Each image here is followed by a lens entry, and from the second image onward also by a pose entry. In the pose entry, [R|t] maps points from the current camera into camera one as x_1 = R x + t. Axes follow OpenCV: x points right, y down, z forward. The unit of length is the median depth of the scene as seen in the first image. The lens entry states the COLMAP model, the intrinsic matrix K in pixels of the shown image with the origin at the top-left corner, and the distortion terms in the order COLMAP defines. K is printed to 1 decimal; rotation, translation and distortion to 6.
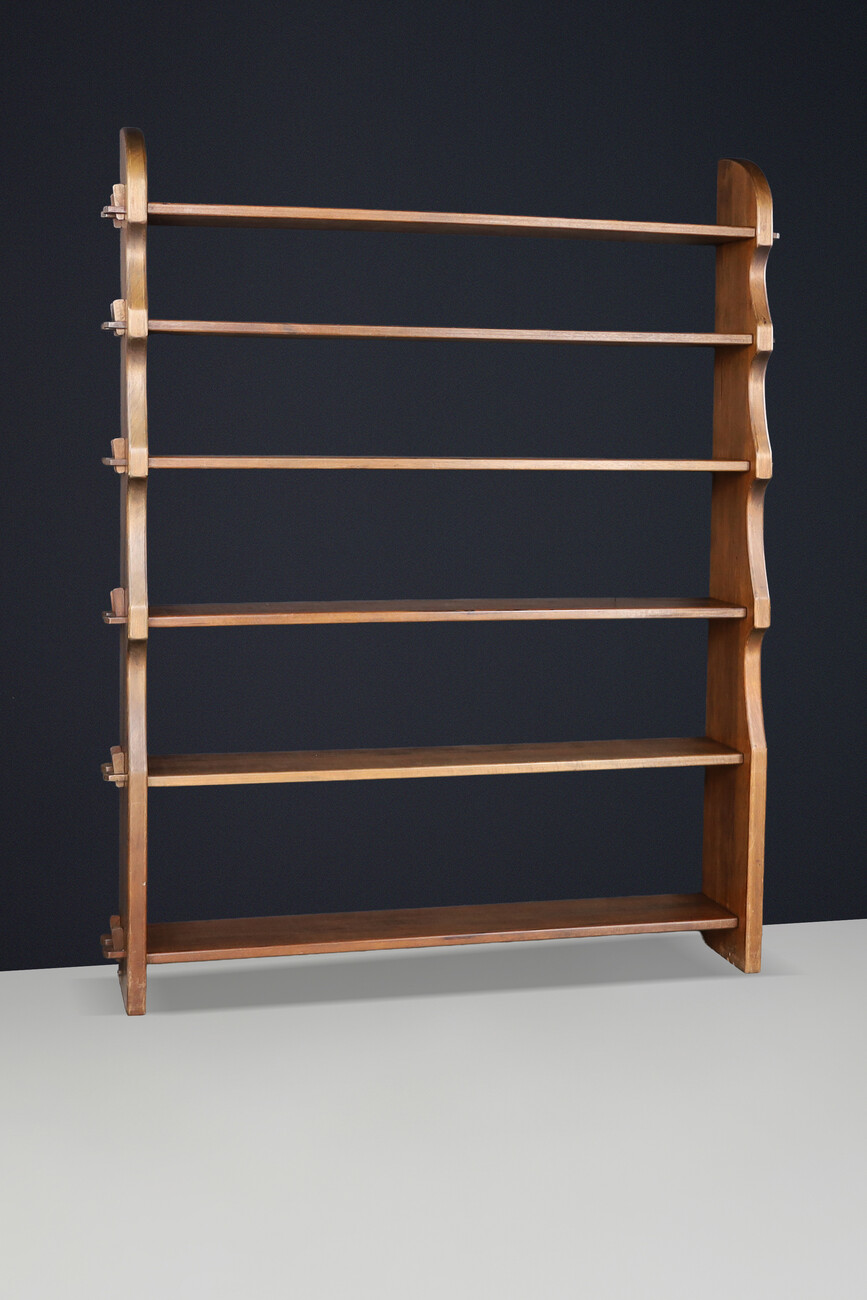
lens RADIAL K [[1647.4, 0, 405.4], [0, 1647.4, 584.2], [0, 0, 1]] dist [0.011434, 0.000000]
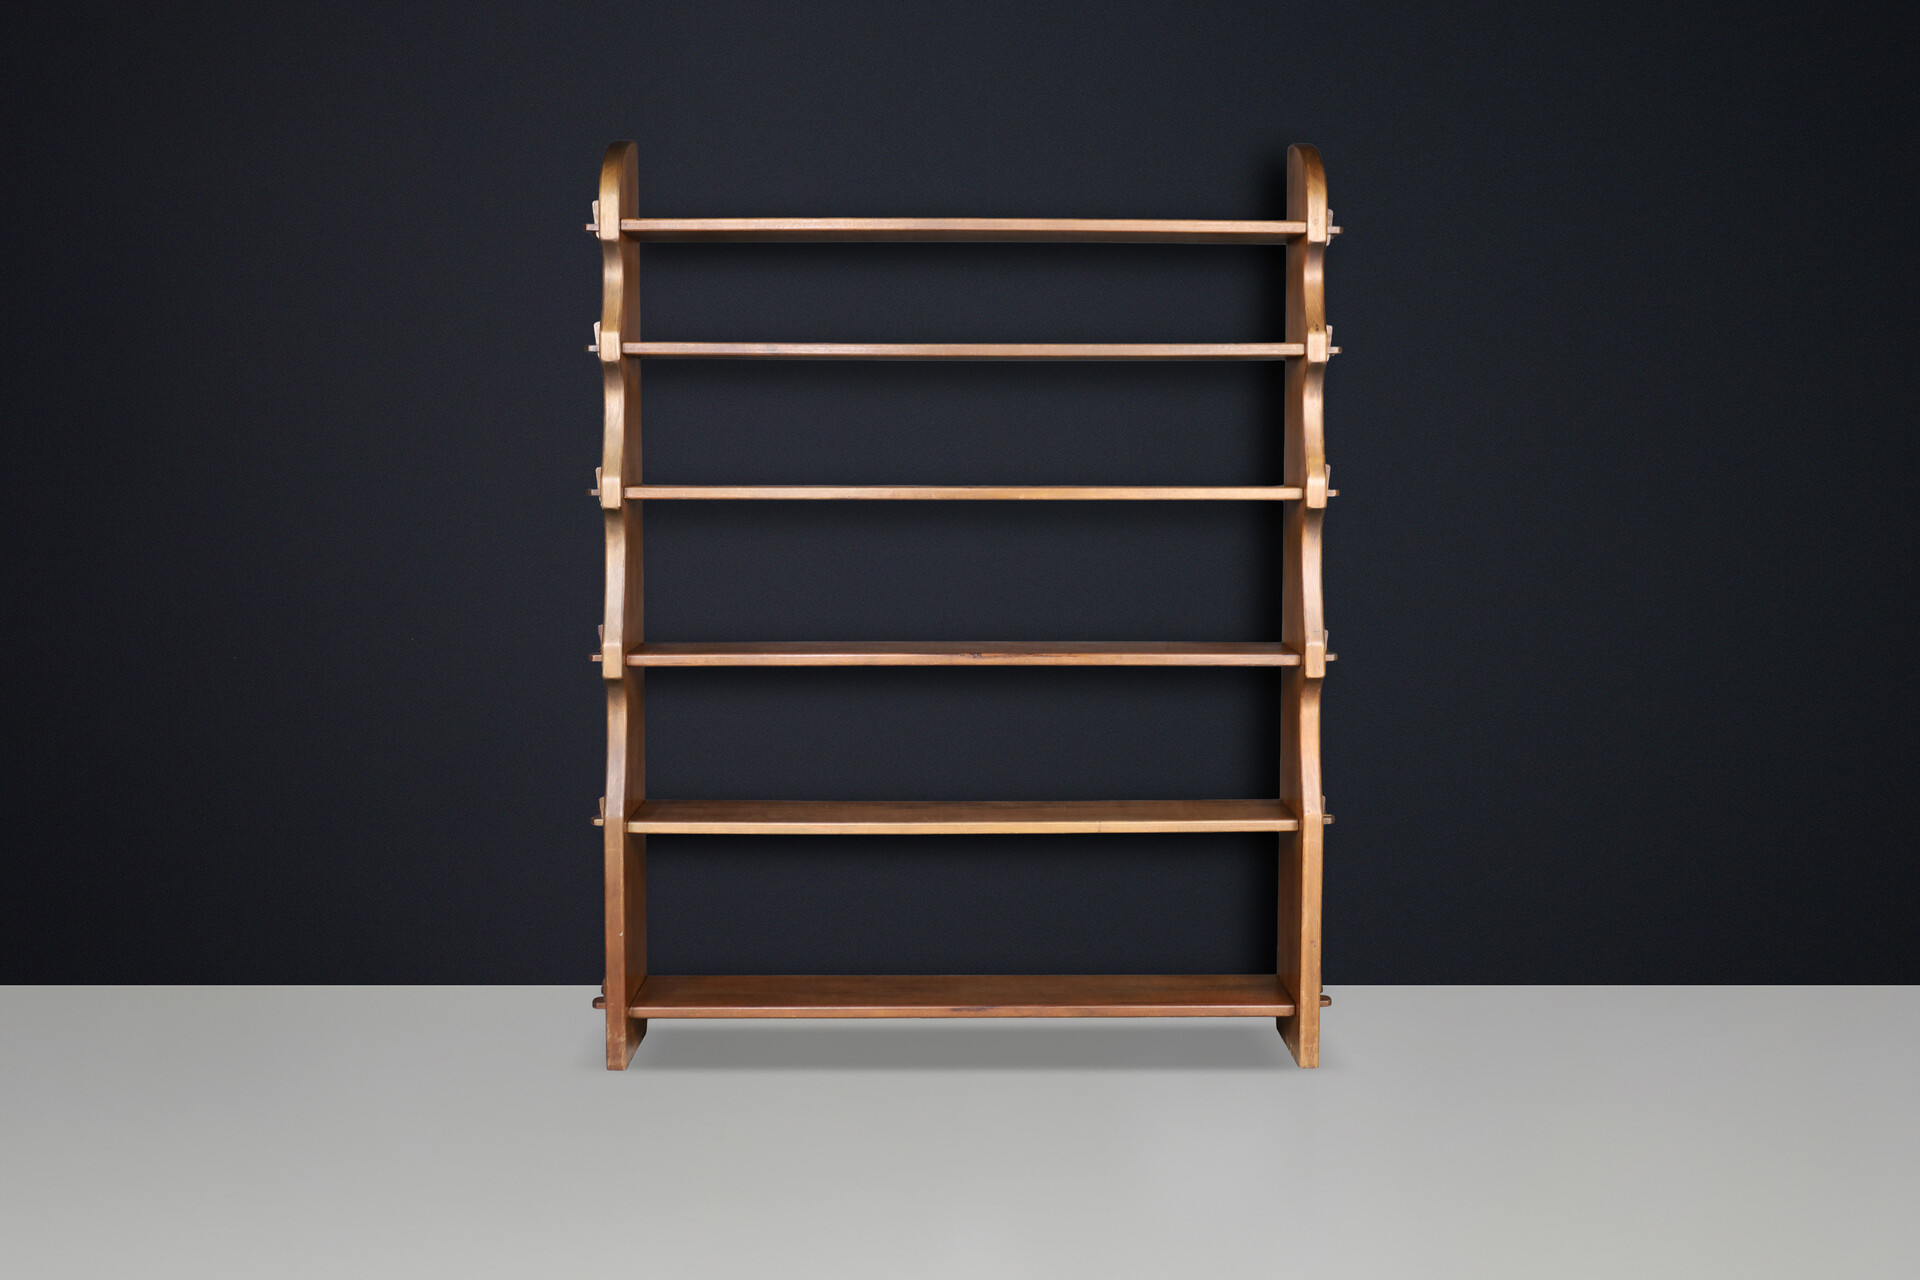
lens RADIAL K [[1769.7, 0, 1008.7], [0, 1769.7, 648.1], [0, 0, 1]] dist [0.001926, 0.000000]
pose [[0.977667, 0.013603, -0.209721, 0.255259], [-0.010748, 0.999834, 0.014746, -0.001459], [0.209887, -0.012162, 0.977650, 0.042655]]
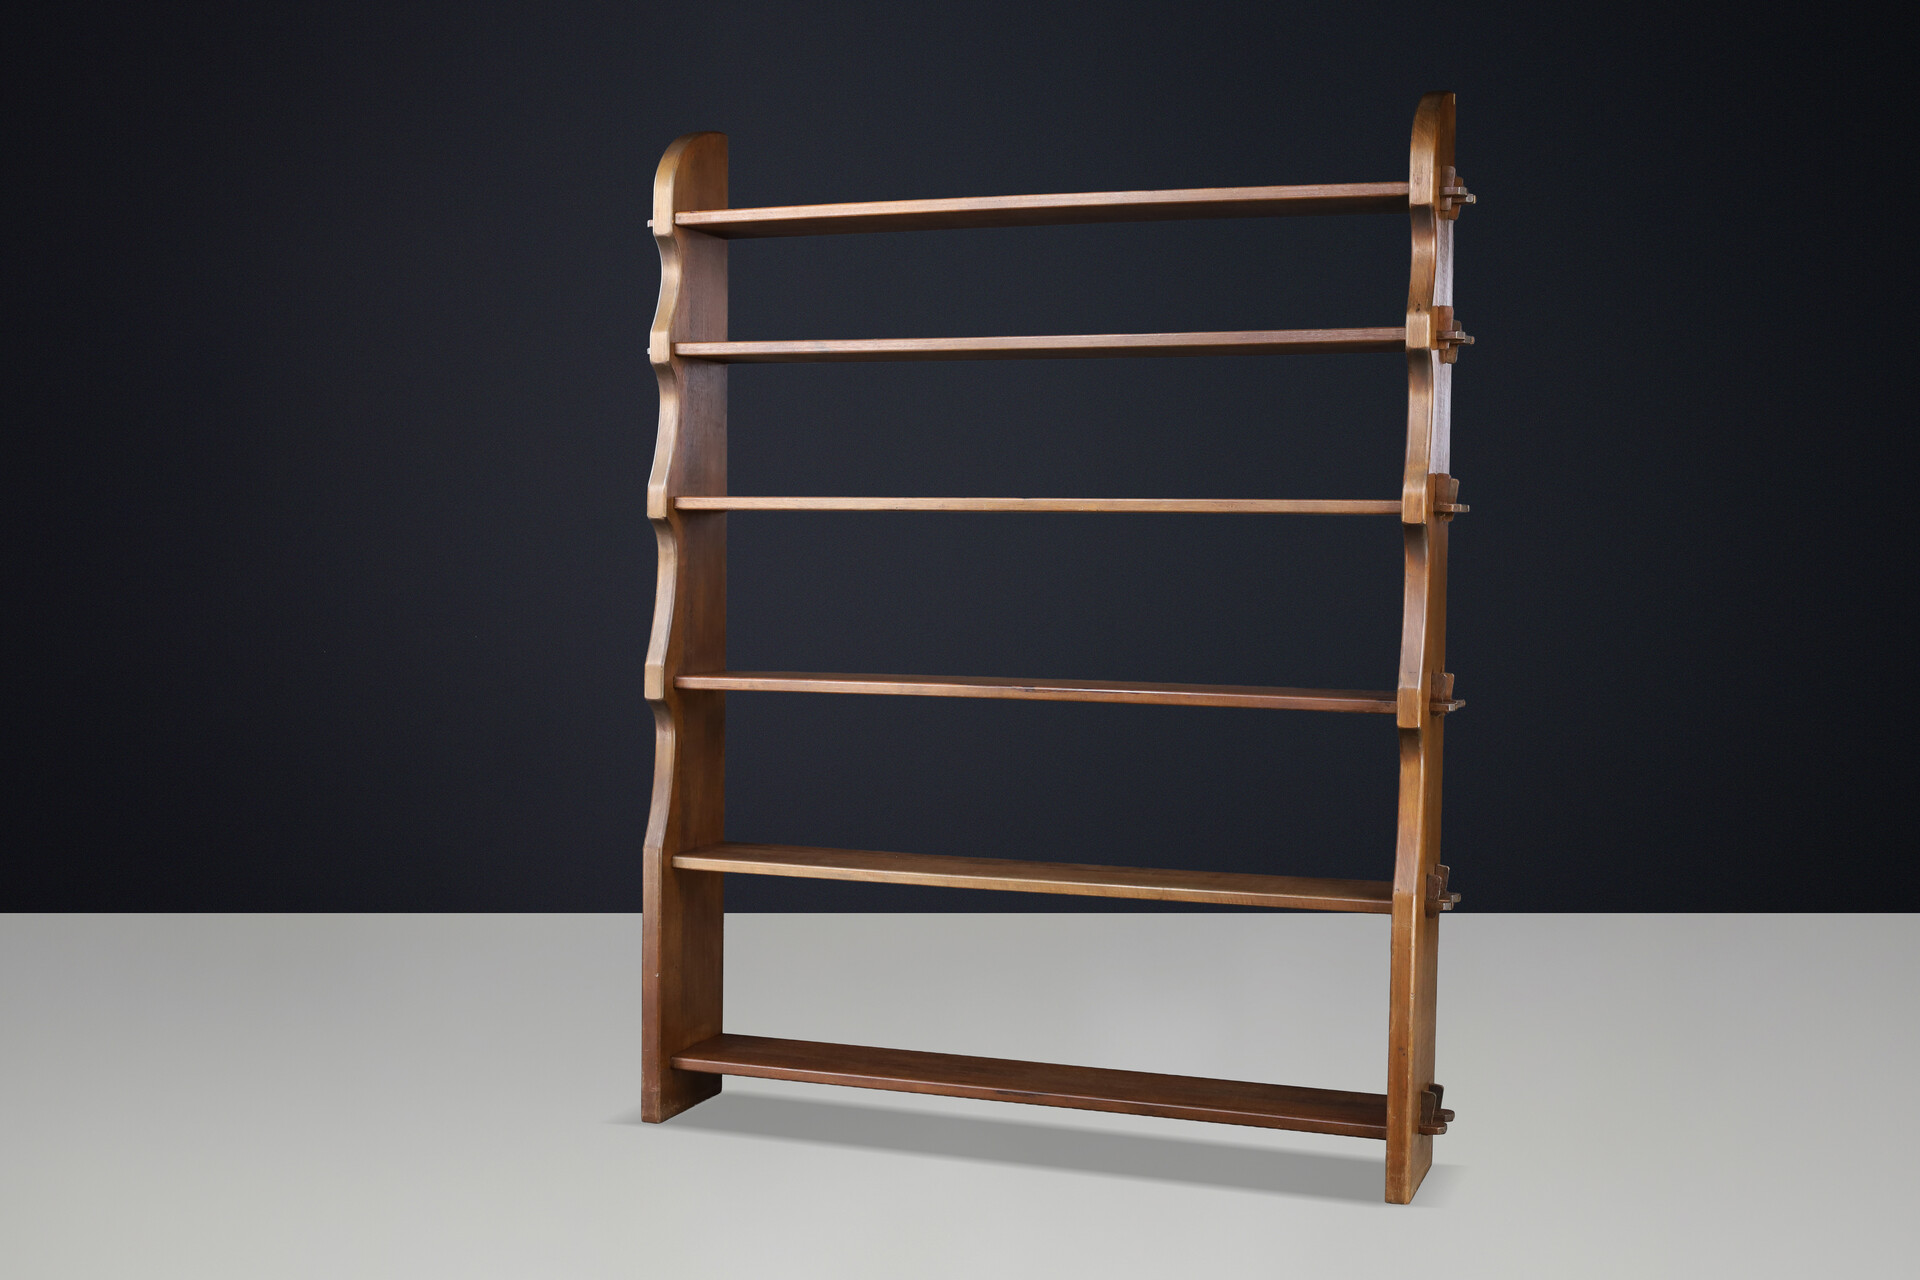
lens RADIAL K [[2268.7, 0, 948.5], [0, 2268.7, 643.6], [0, 0, 1]] dist [-0.000126, 0.000000]
pose [[0.837792, 0.032182, -0.545040, 0.590739], [-0.040586, 0.999170, -0.003389, 0.000583], [0.544479, 0.024960, 0.838403, 0.049472]]
